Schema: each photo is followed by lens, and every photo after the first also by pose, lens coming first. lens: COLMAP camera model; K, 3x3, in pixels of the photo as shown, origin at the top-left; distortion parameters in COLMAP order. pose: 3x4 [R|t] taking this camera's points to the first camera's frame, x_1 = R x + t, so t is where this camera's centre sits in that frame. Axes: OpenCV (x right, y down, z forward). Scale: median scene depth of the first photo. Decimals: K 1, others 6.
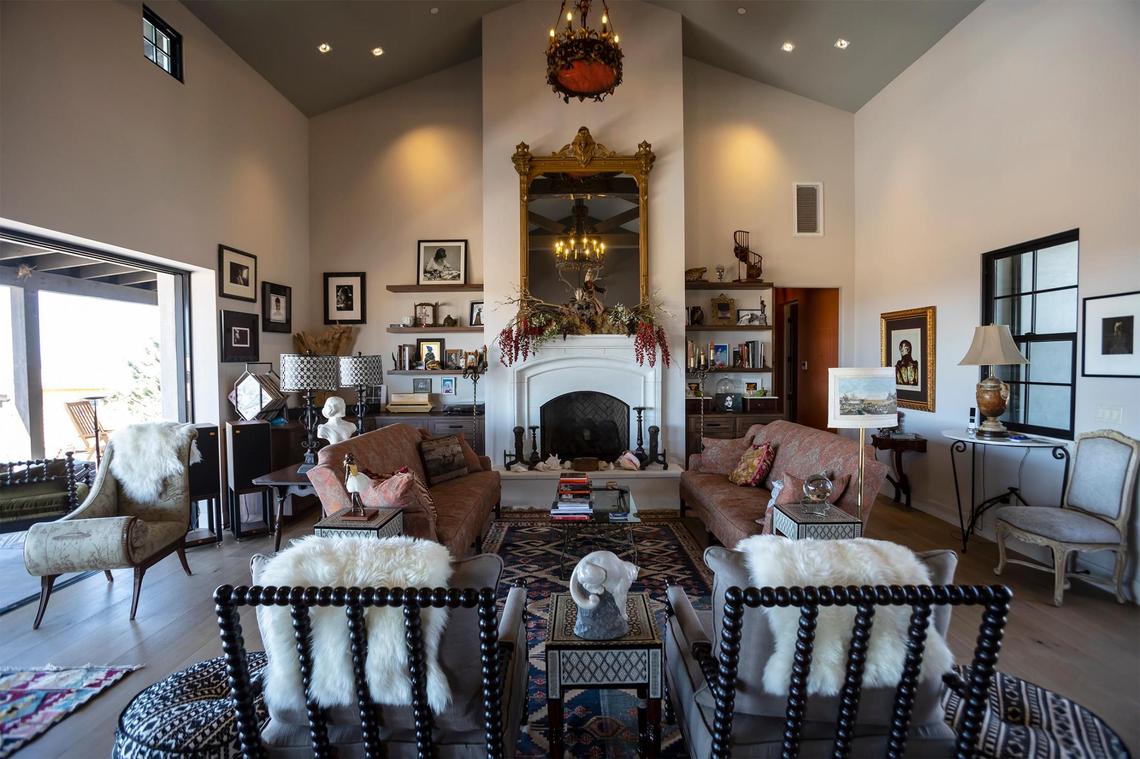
lens RADIAL K [[572.0, 0, 567.0], [0, 572.0, 362.7], [0, 0, 1]] dist [-0.077879, 0.039428]
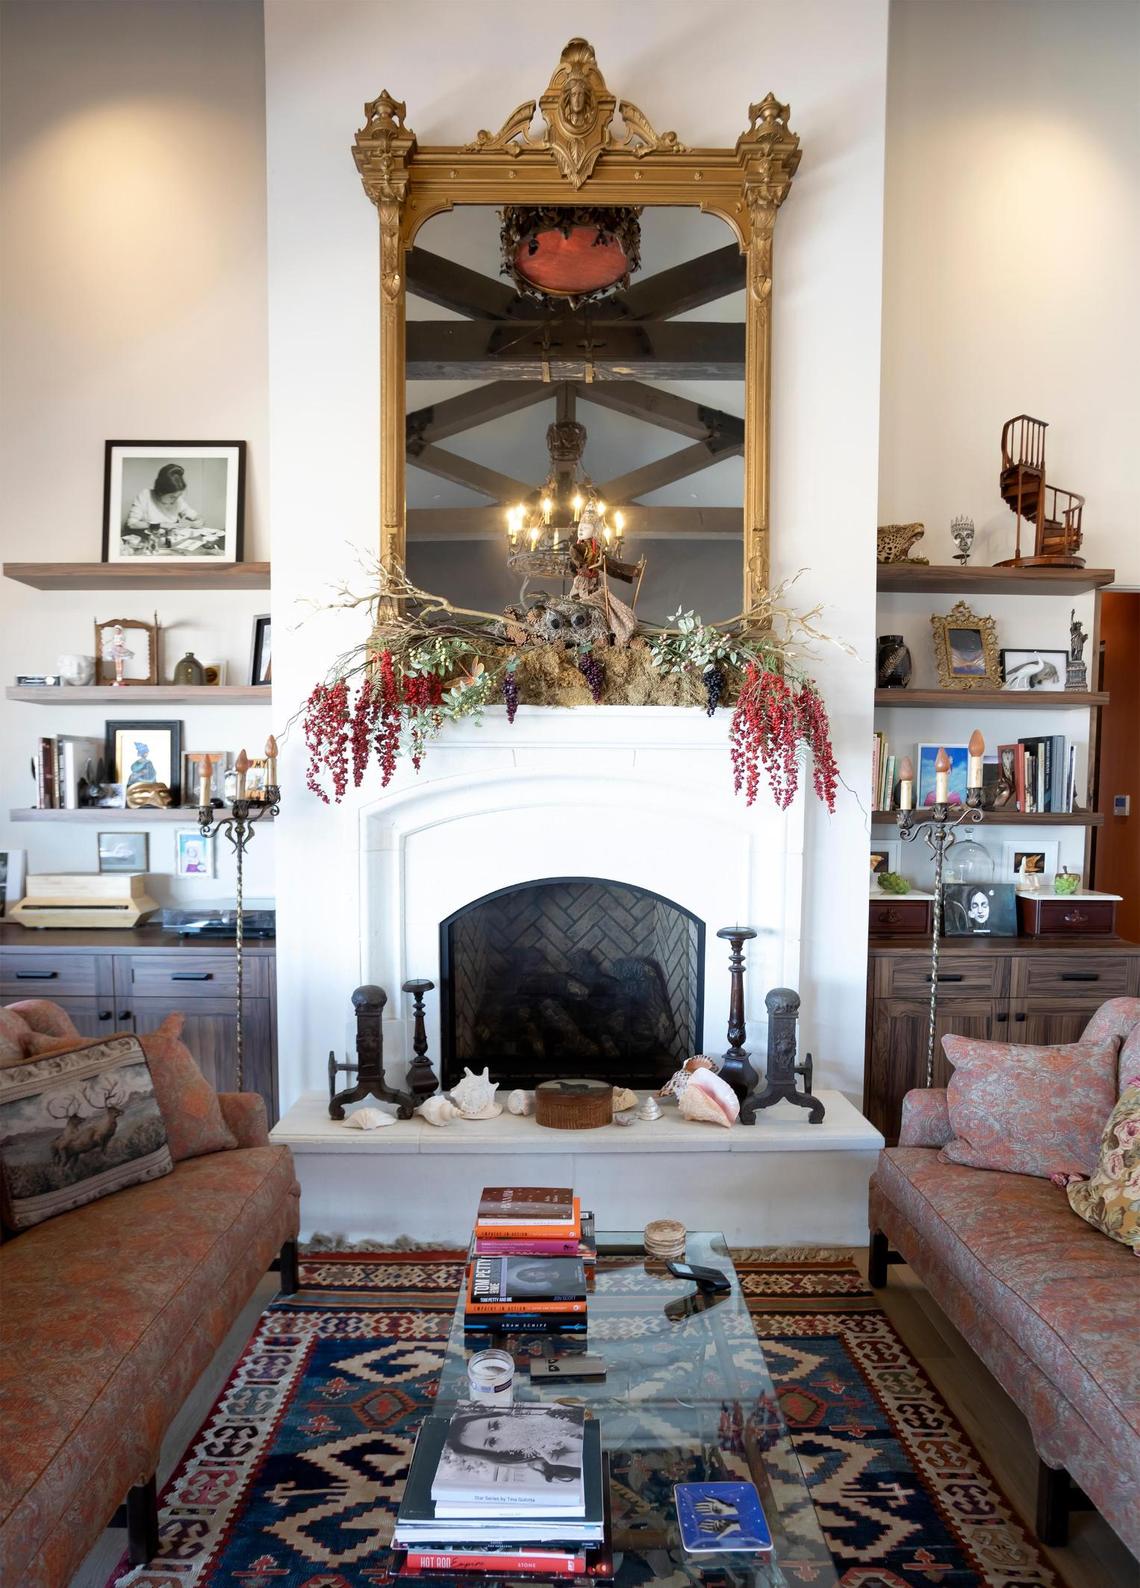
lens RADIAL K [[840.5, 0, 568.5], [0, 840.5, 855.1], [0, 0, 1]] dist [-0.059792, 0.030145]
pose [[0.999663, 0.008585, 0.024492, 0.019118], [-0.010453, 0.996960, 0.077217, -0.001225], [-0.023754, -0.077447, 0.996713, 0.587766]]
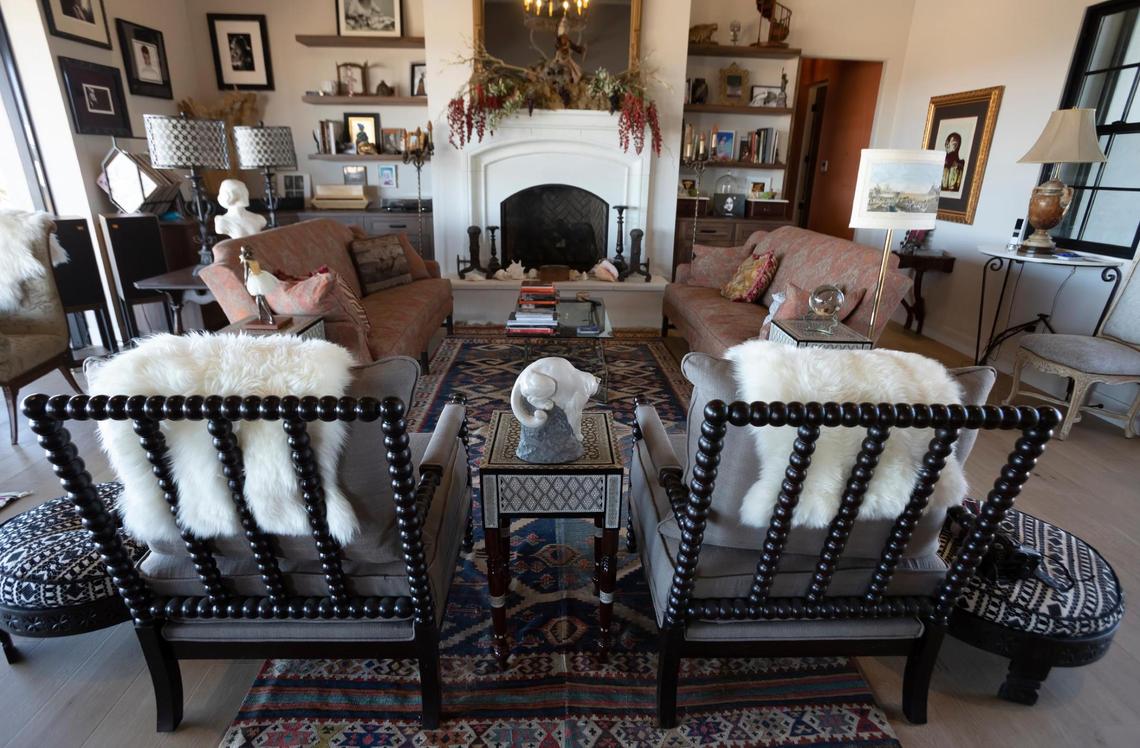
lens RADIAL K [[632.3, 0, 573.7], [0, 632.3, 396.8], [0, 0, 1]] dist [-0.097435, 0.073403]
pose [[0.998772, 0.011966, 0.048084, 0.021044], [-0.027553, 0.940661, 0.338227, 0.037615], [-0.041184, -0.339136, 0.939835, 0.070288]]
